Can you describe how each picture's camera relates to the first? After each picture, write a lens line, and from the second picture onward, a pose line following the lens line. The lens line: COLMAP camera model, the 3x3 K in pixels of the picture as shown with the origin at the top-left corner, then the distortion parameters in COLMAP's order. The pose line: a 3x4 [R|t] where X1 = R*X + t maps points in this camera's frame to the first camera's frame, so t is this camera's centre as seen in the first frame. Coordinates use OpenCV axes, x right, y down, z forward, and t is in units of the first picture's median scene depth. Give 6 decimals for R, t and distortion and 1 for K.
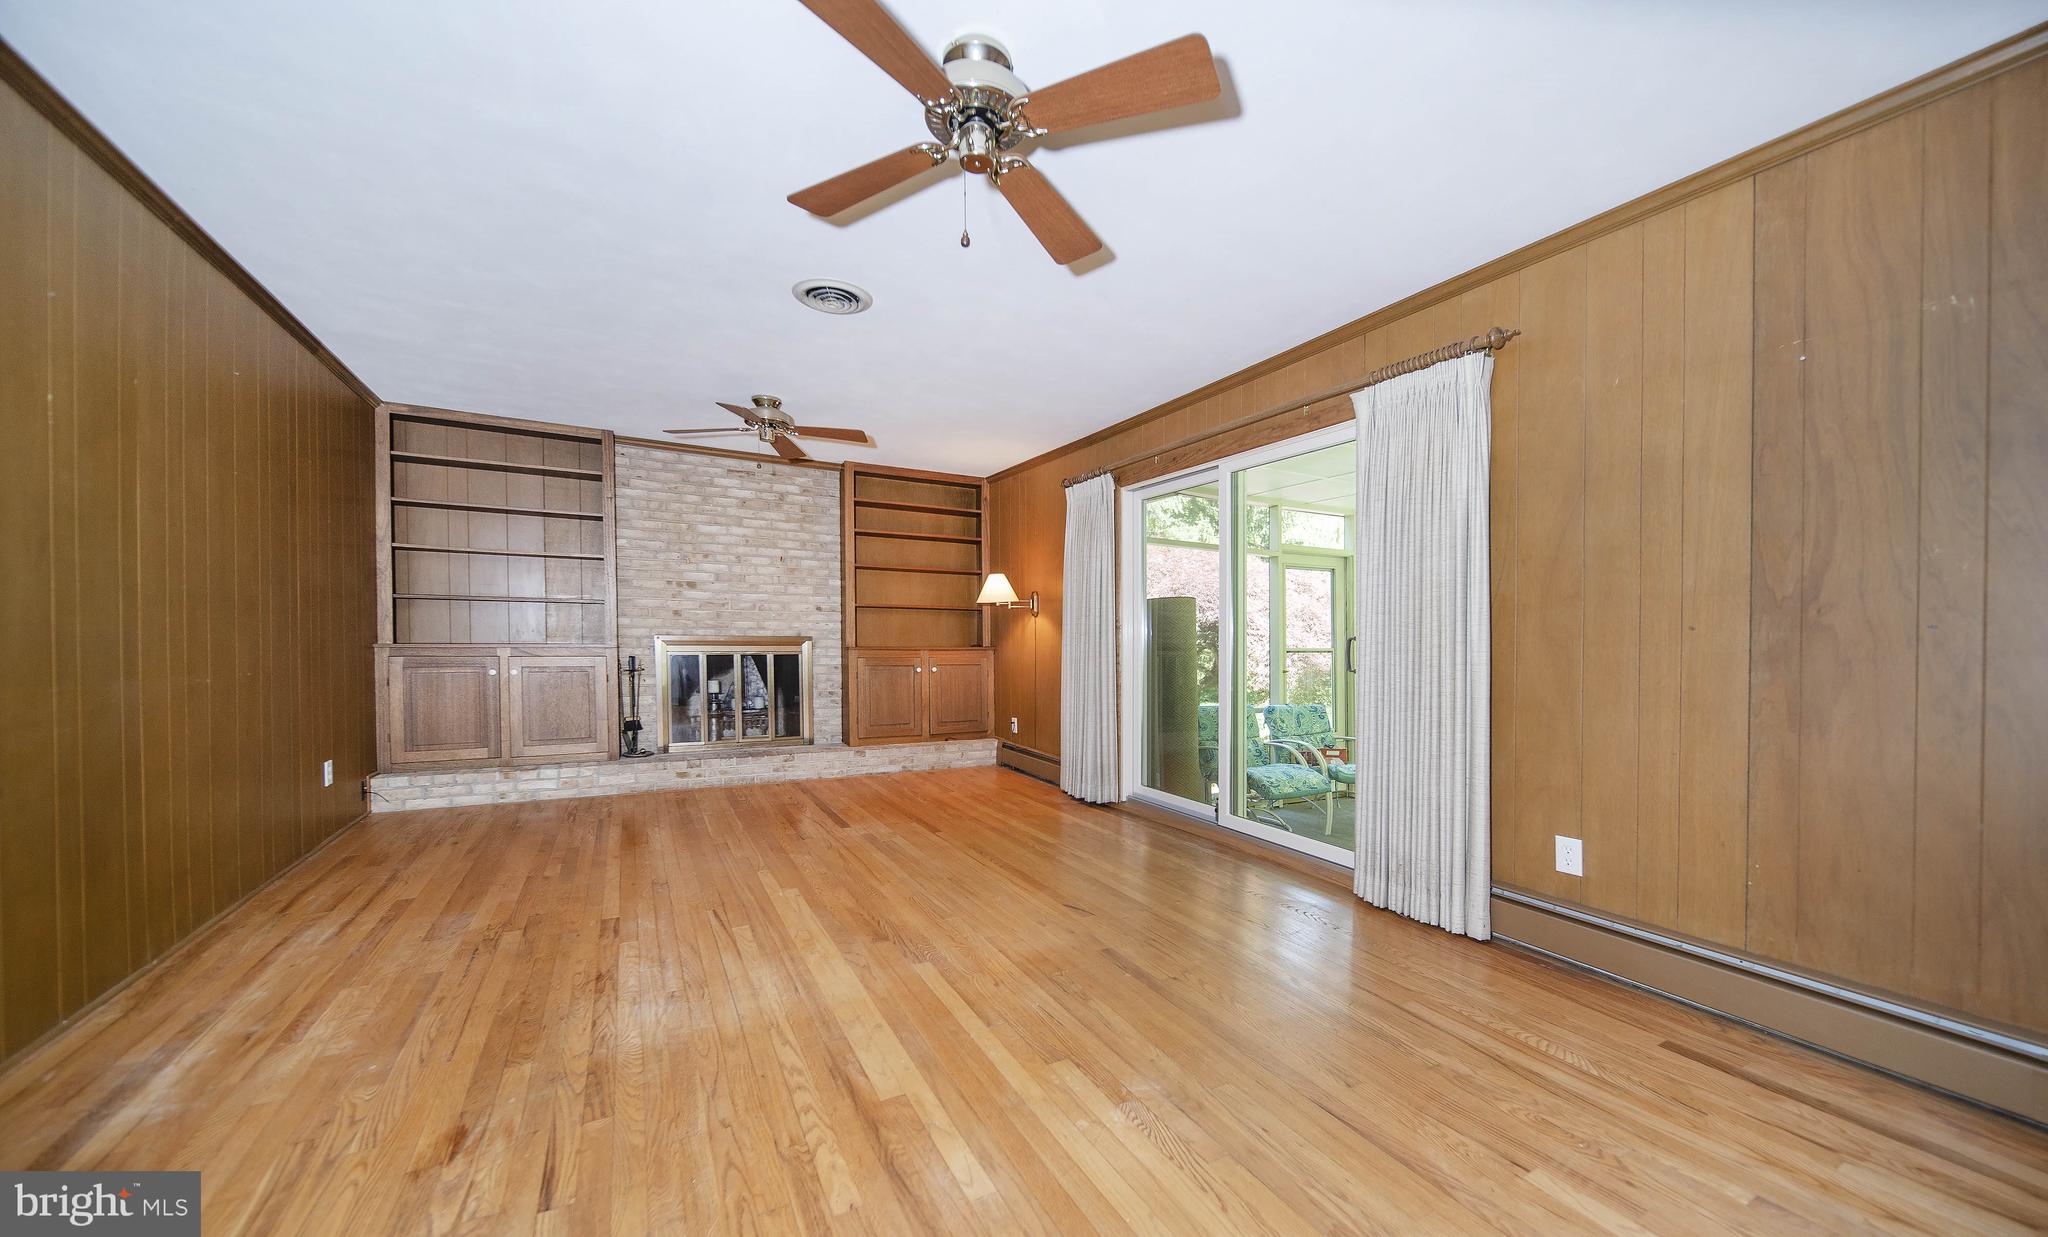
lens RADIAL K [[763.8, 0, 1025.7], [0, 763.8, 649.5], [0, 0, 1]] dist [0.000288, -0.002721]
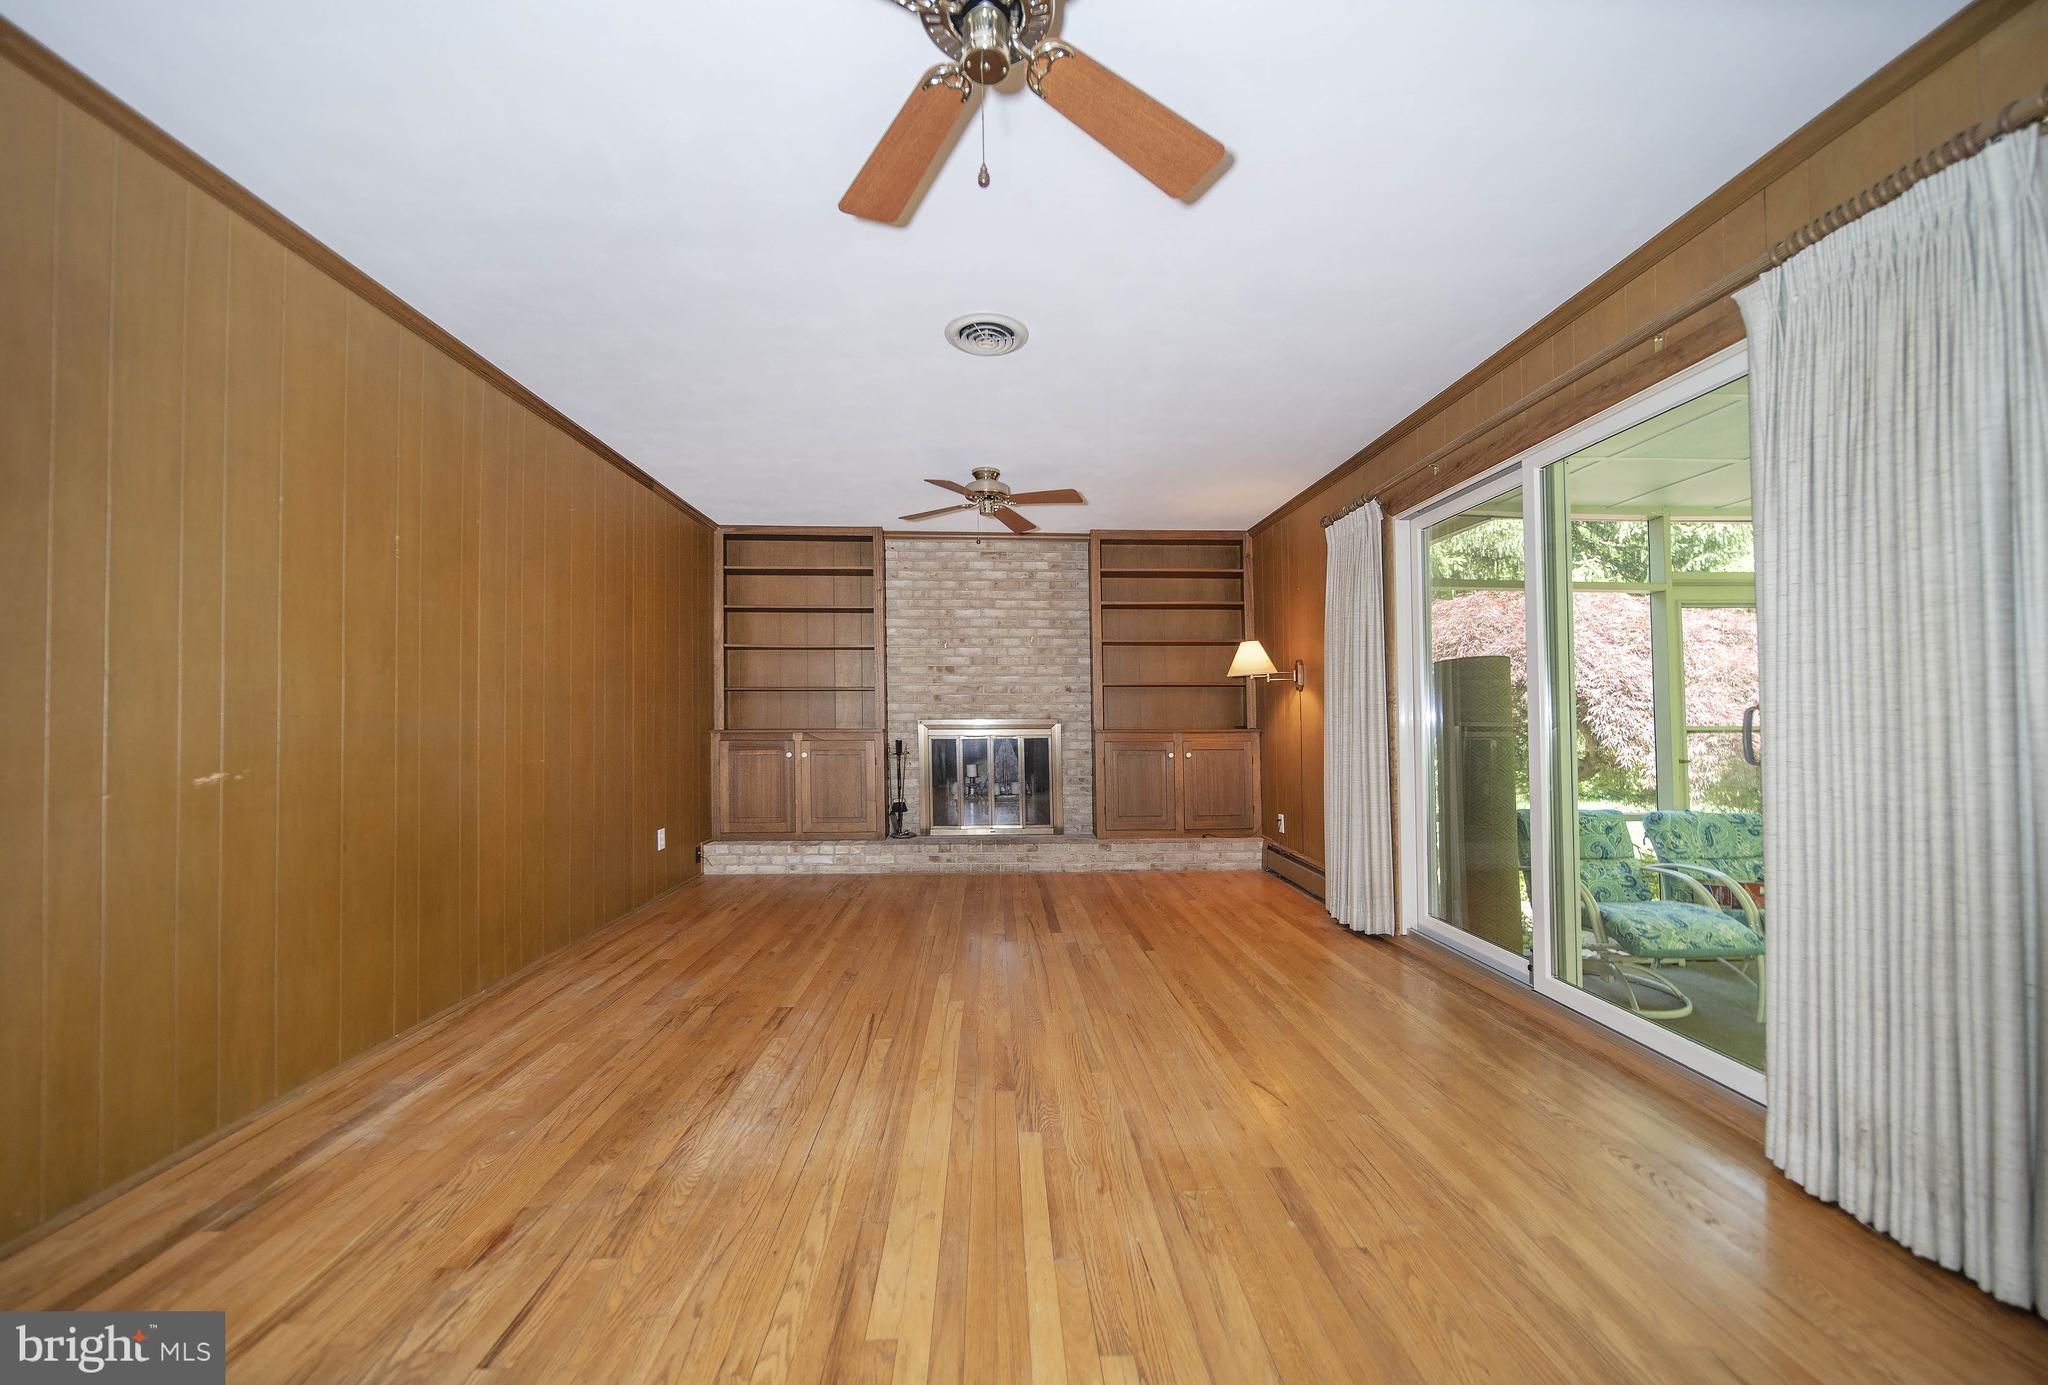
lens RADIAL K [[775.9, 0, 1023.7], [0, 775.9, 712.1], [0, 0, 1]] dist [-0.005210, 0.000042]
pose [[0.904890, -0.016869, -0.425311, 0.125083], [0.005522, 0.999595, -0.027899, 0.001173], [0.425610, 0.022897, 0.904617, 0.166090]]
